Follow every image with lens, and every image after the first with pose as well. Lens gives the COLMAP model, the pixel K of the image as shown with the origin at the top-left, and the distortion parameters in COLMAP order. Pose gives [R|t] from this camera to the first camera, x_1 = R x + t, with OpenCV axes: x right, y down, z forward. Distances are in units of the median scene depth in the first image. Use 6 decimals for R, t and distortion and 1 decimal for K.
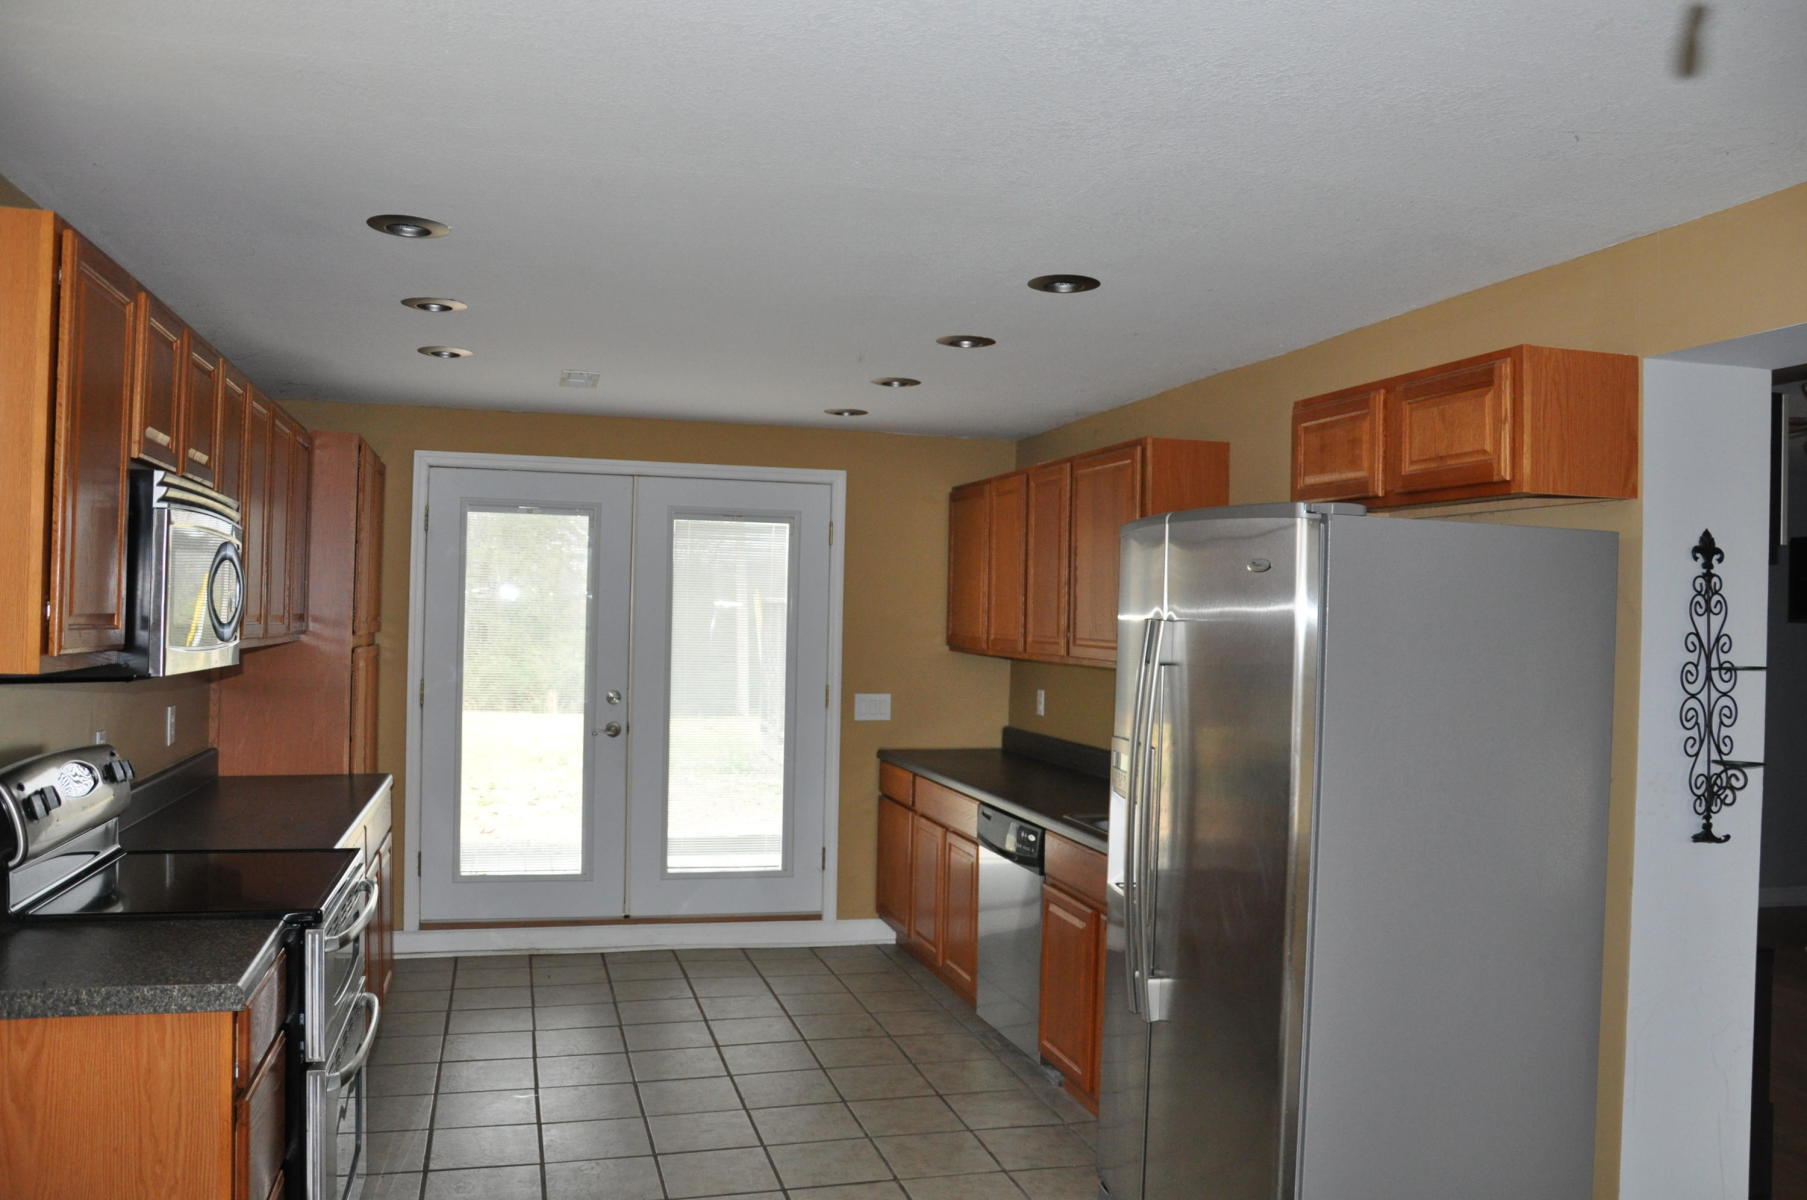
lens RADIAL K [[1440.4, 0, 913.4], [0, 1440.4, 604.6], [0, 0, 1]] dist [-0.152990, 0.133430]
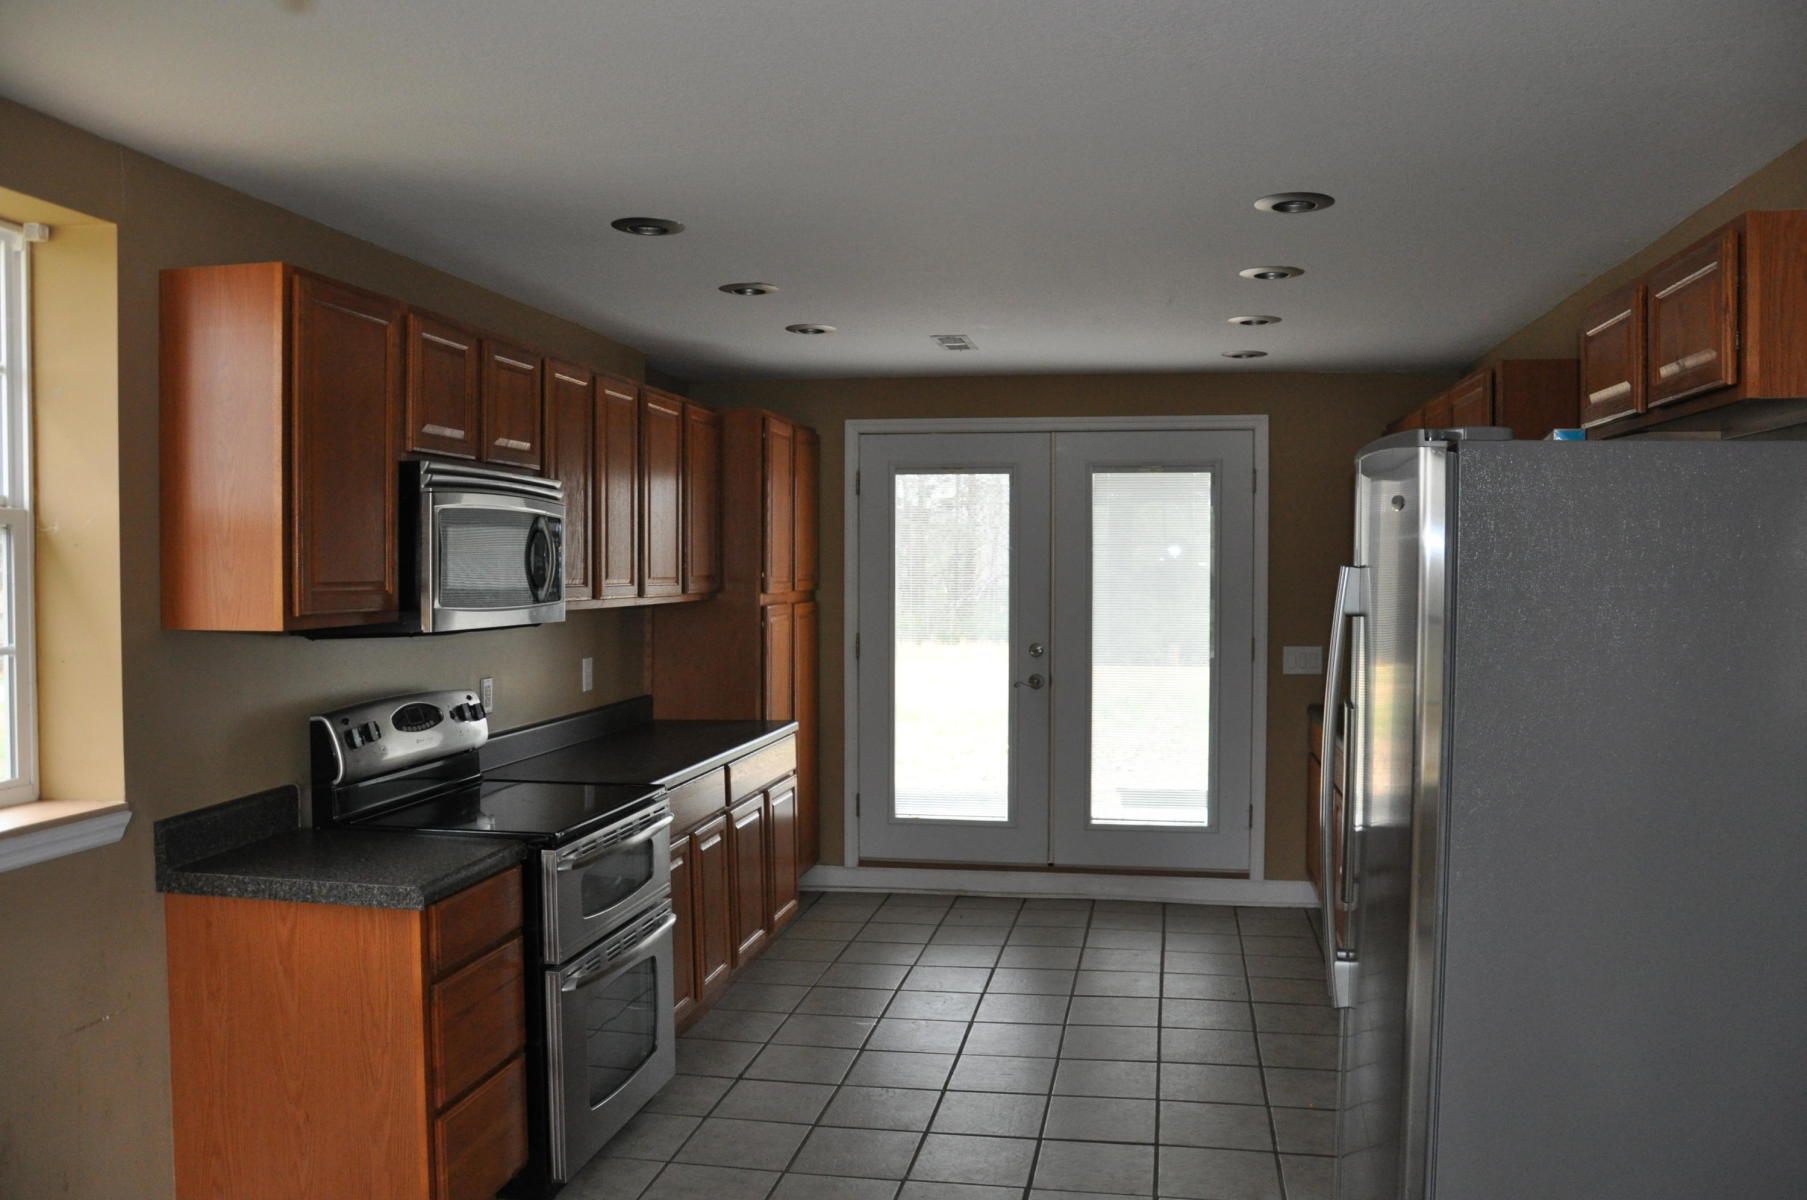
lens RADIAL K [[1440.4, 0, 907.9], [0, 1440.4, 610.7], [0, 0, 1]] dist [-0.152990, 0.133430]
pose [[0.898696, -0.007749, -0.438504, 0.166084], [0.024101, 0.999206, 0.031736, 0.001890], [0.437909, -0.039089, 0.898169, 0.038496]]
